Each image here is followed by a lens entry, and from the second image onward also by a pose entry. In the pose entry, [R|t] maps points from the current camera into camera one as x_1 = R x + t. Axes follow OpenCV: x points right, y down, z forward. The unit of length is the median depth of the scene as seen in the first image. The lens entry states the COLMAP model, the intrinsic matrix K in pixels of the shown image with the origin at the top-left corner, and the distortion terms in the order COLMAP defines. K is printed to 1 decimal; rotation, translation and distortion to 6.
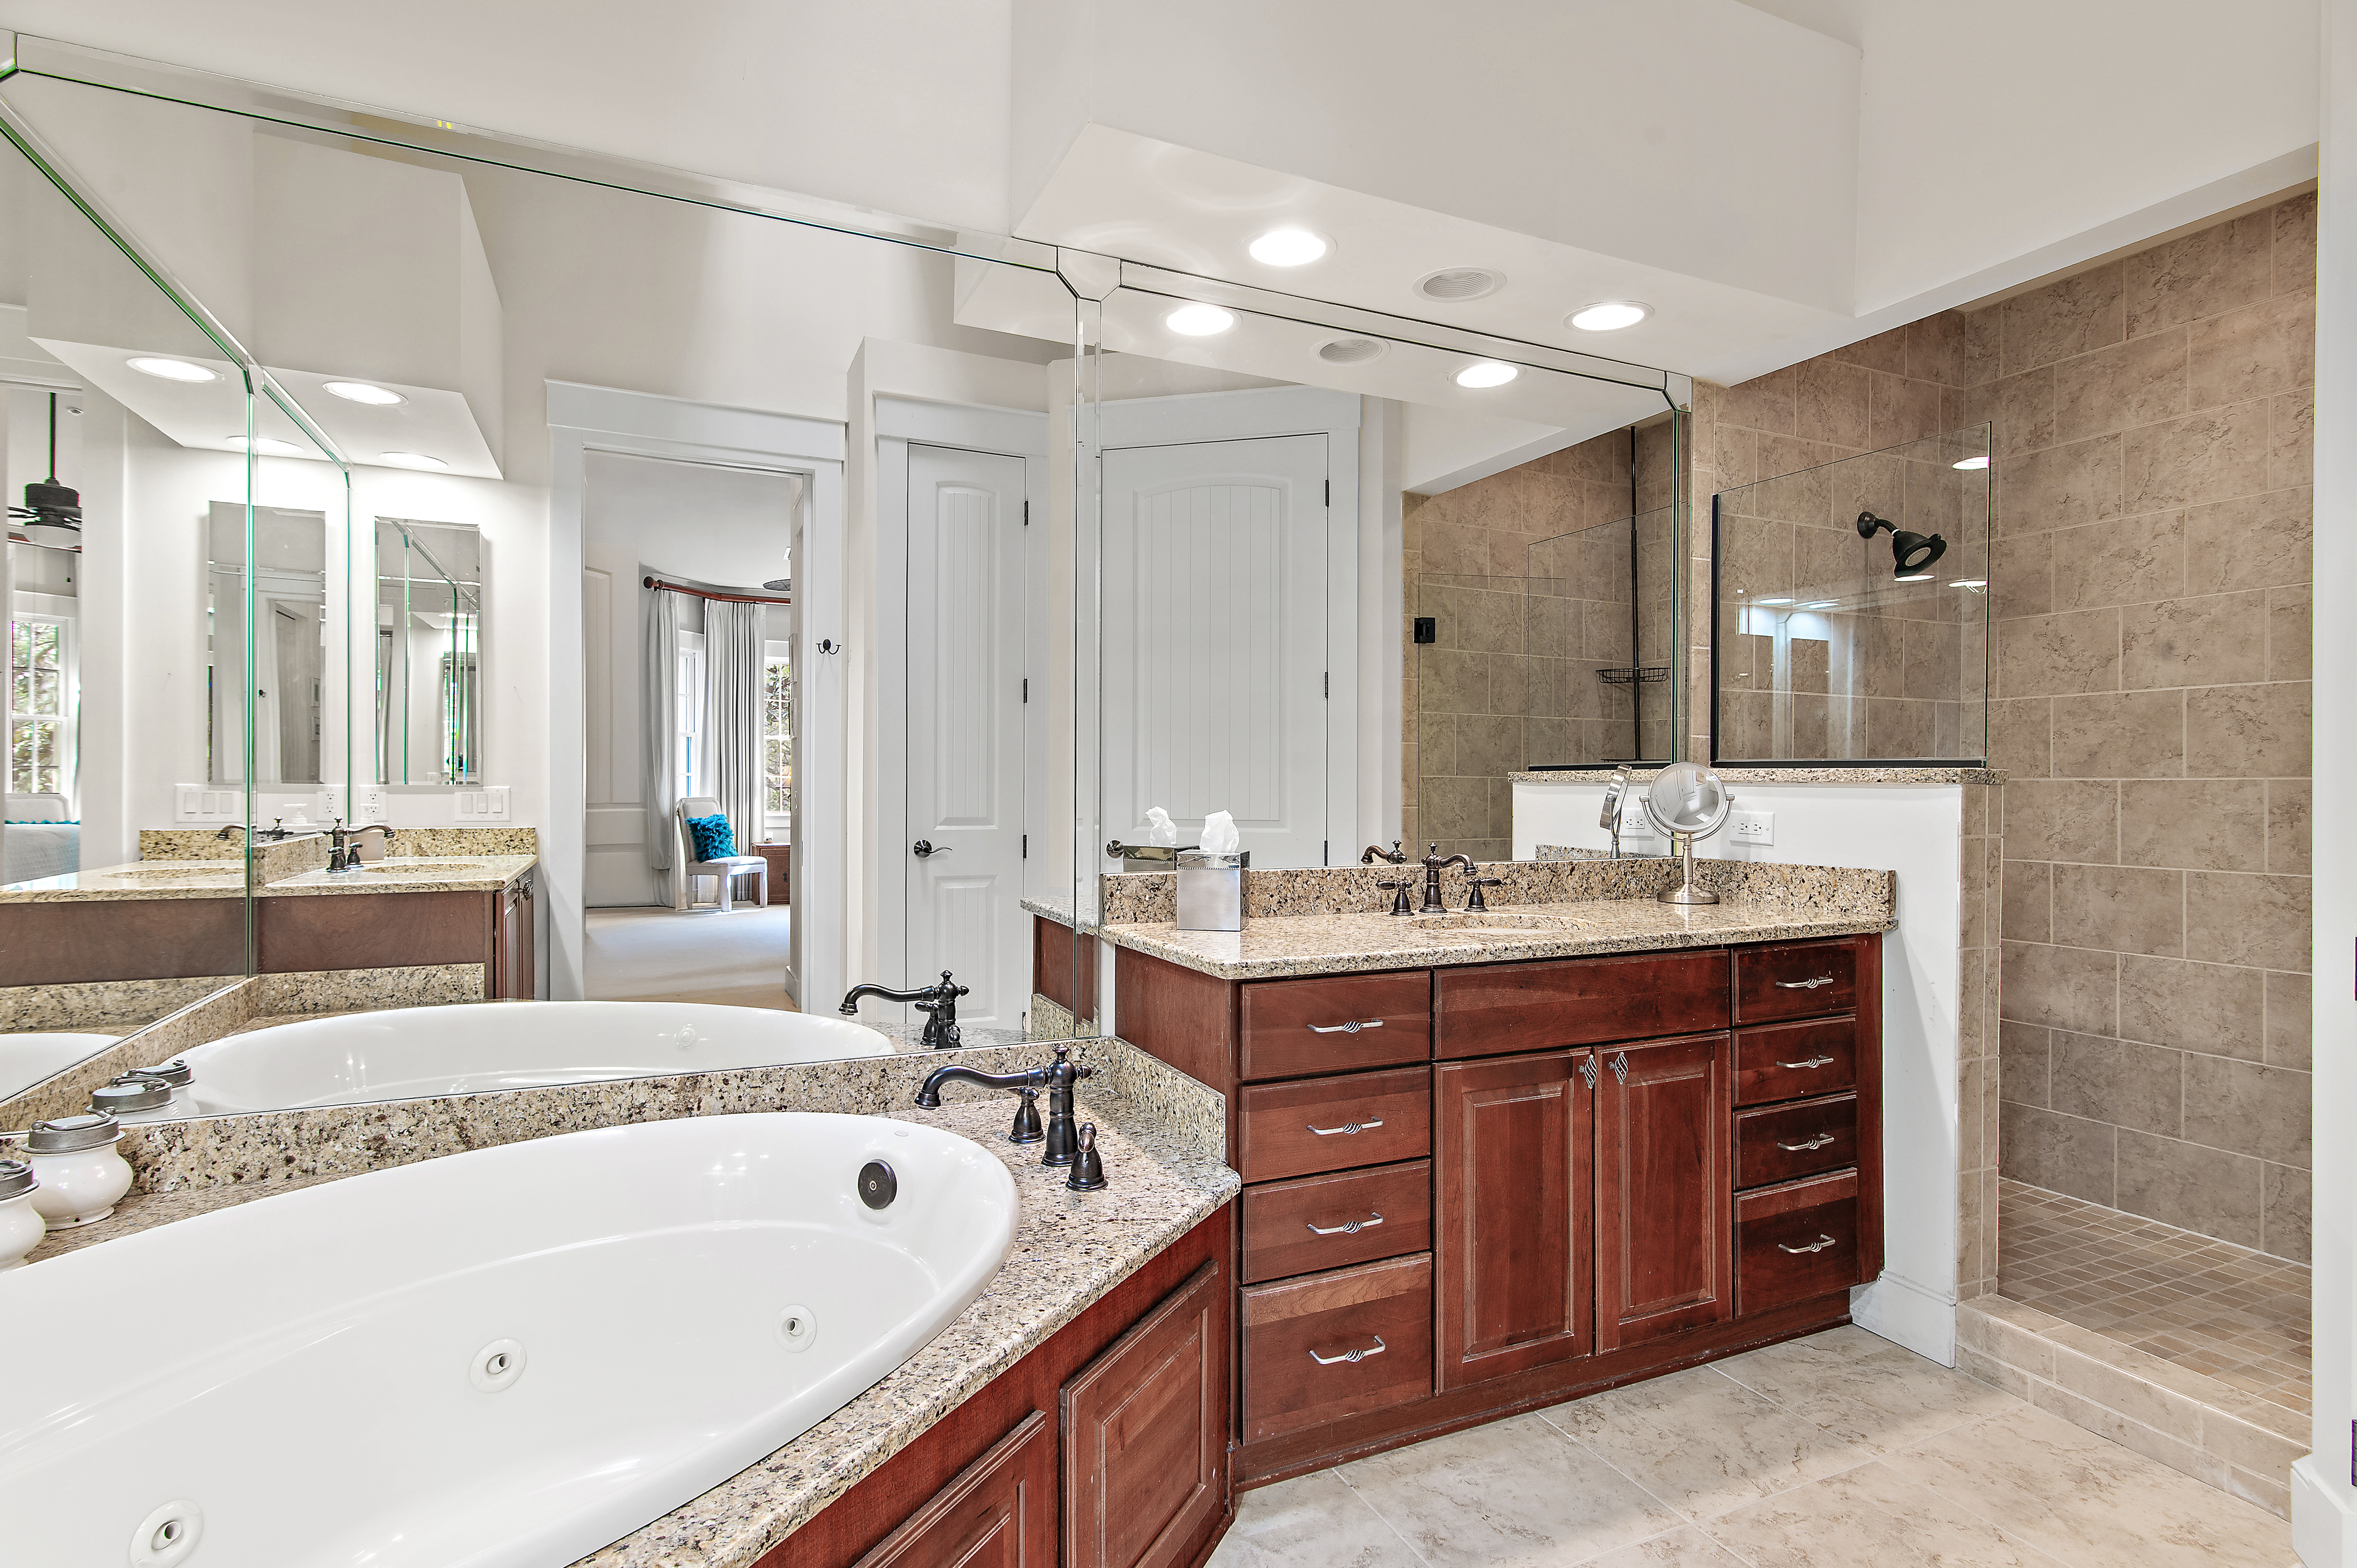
lens RADIAL K [[1114.4, 0, 1185.2], [0, 1114.4, 788.6], [0, 0, 1]] dist [0.000430, -0.000029]
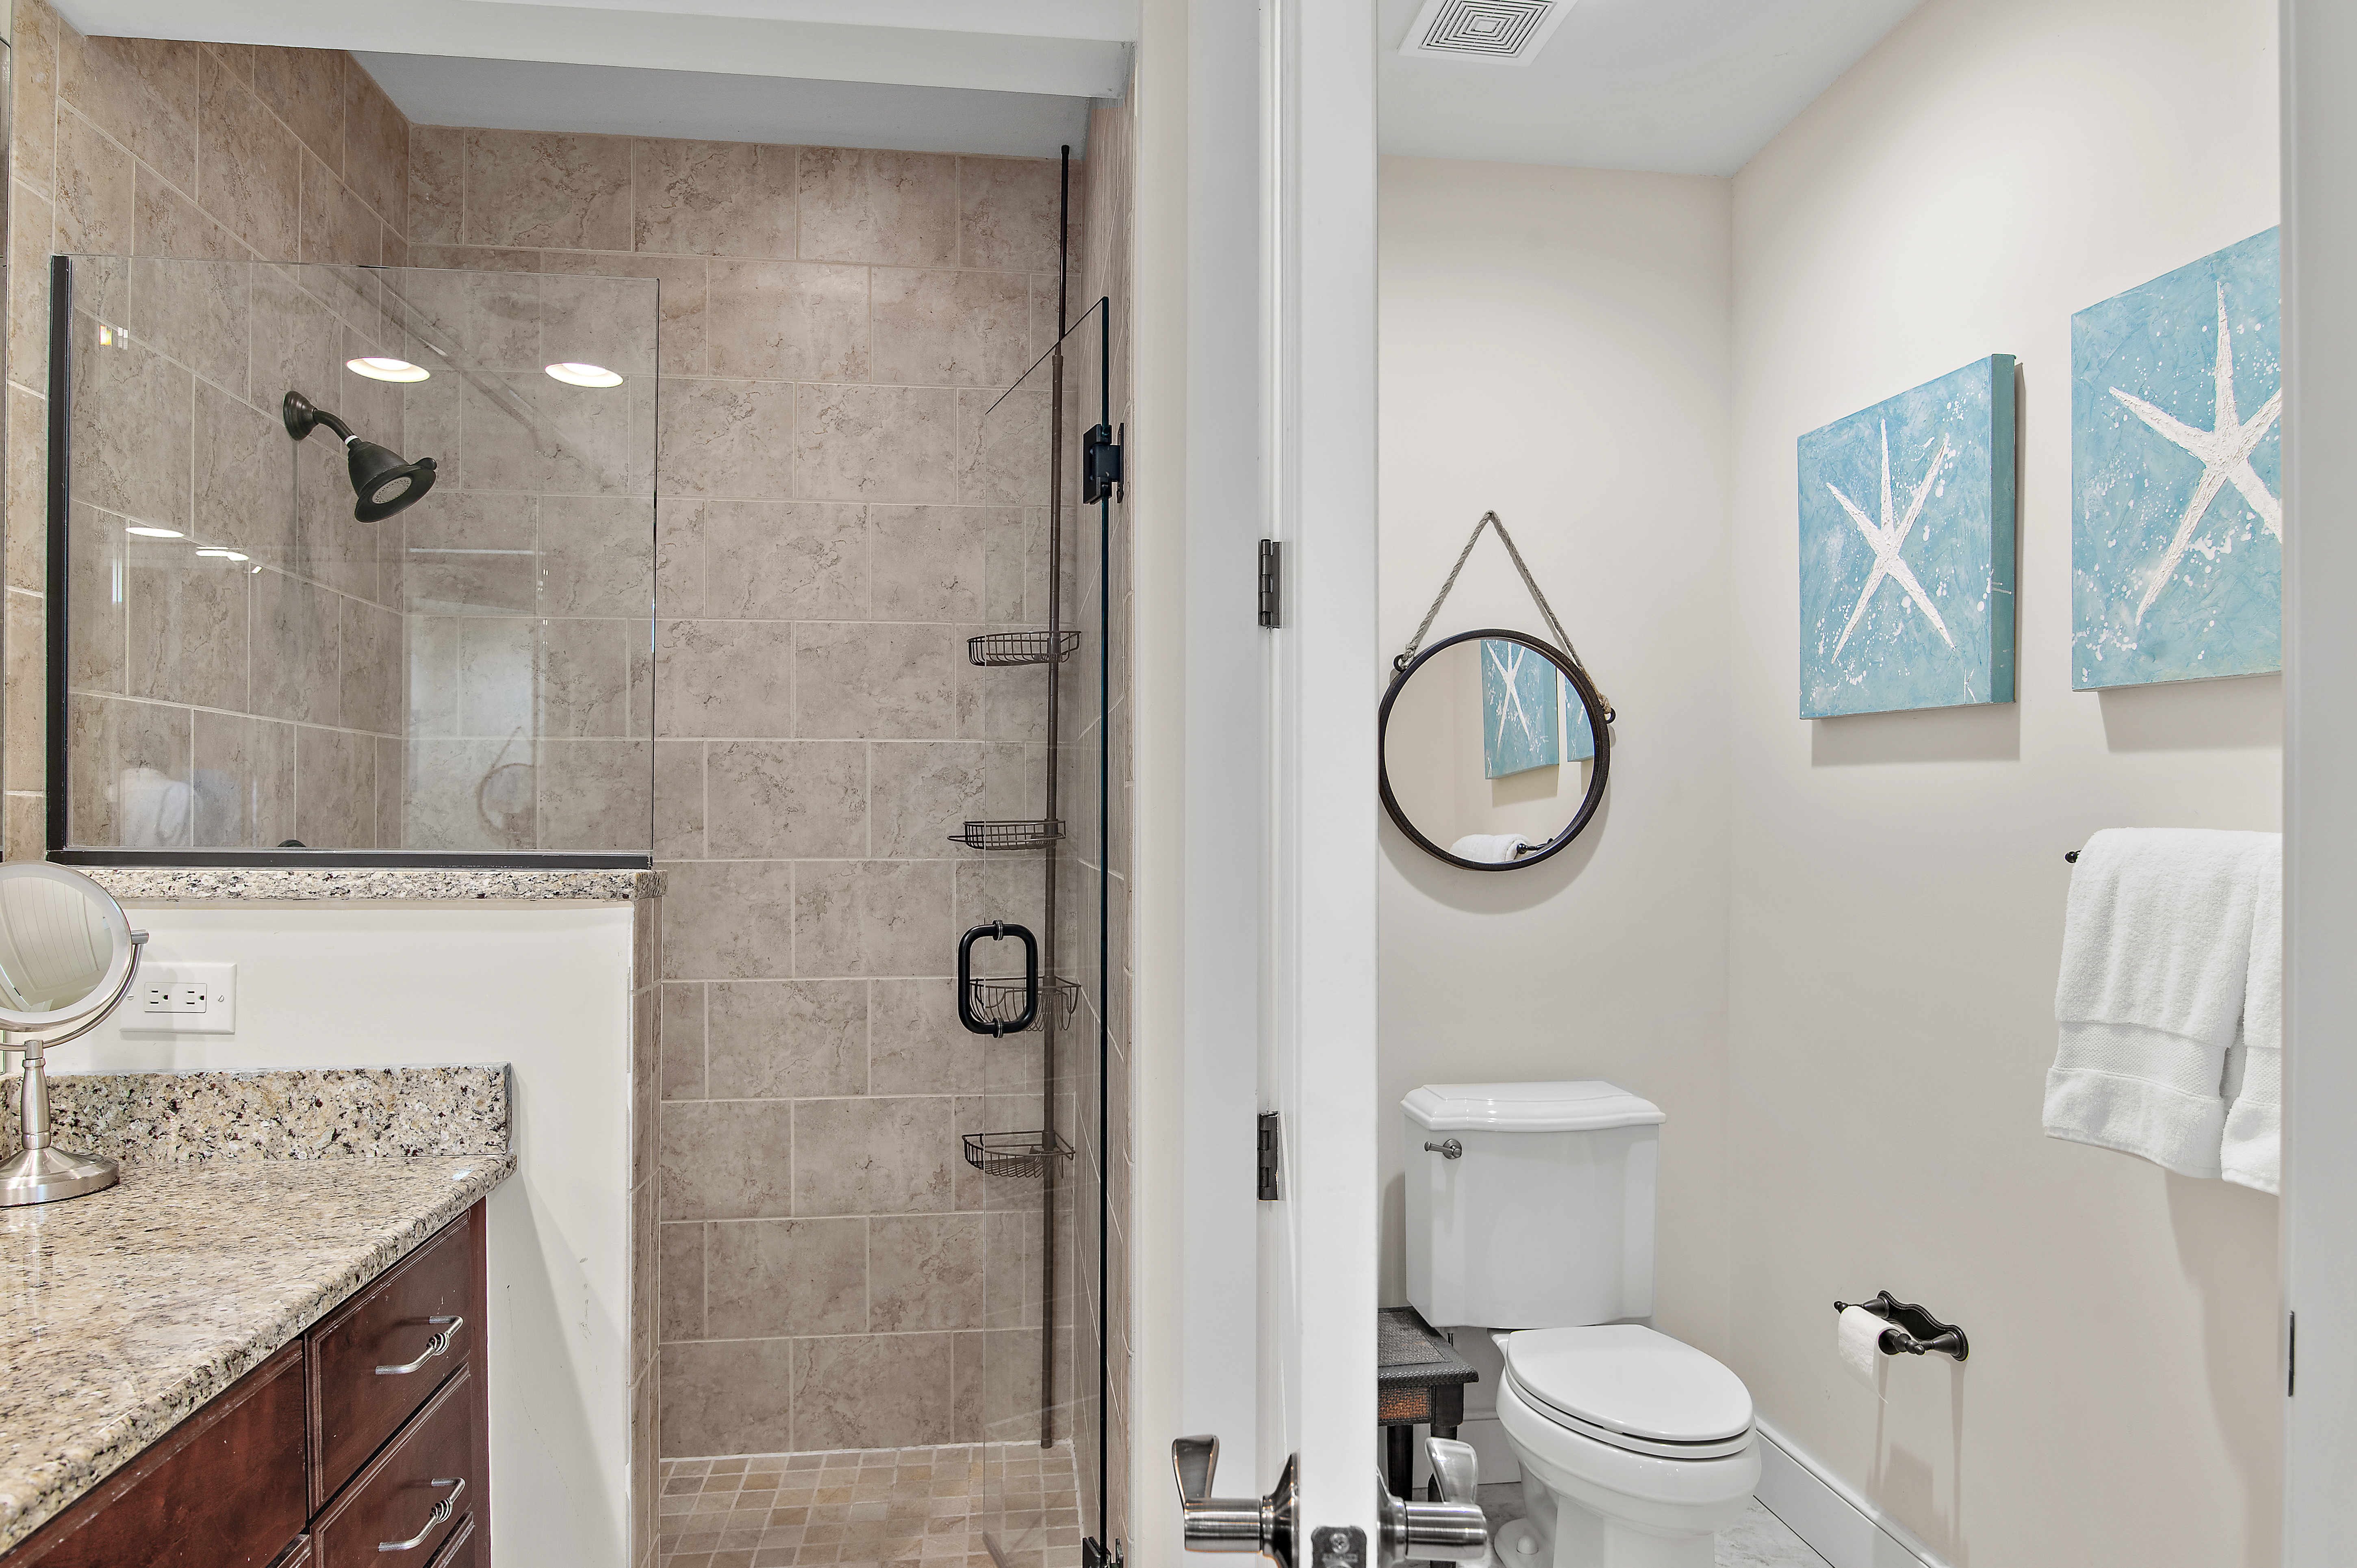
lens RADIAL K [[1457.6, 0, 1185.7], [0, 1457.6, 821.7], [0, 0, 1]] dist [-0.012964, -0.000903]
pose [[0.301745, -0.003225, 0.953383, 0.059197], [0.007996, 0.999968, 0.000852, -0.033590], [-0.953355, 0.007366, 0.301761, 0.400801]]
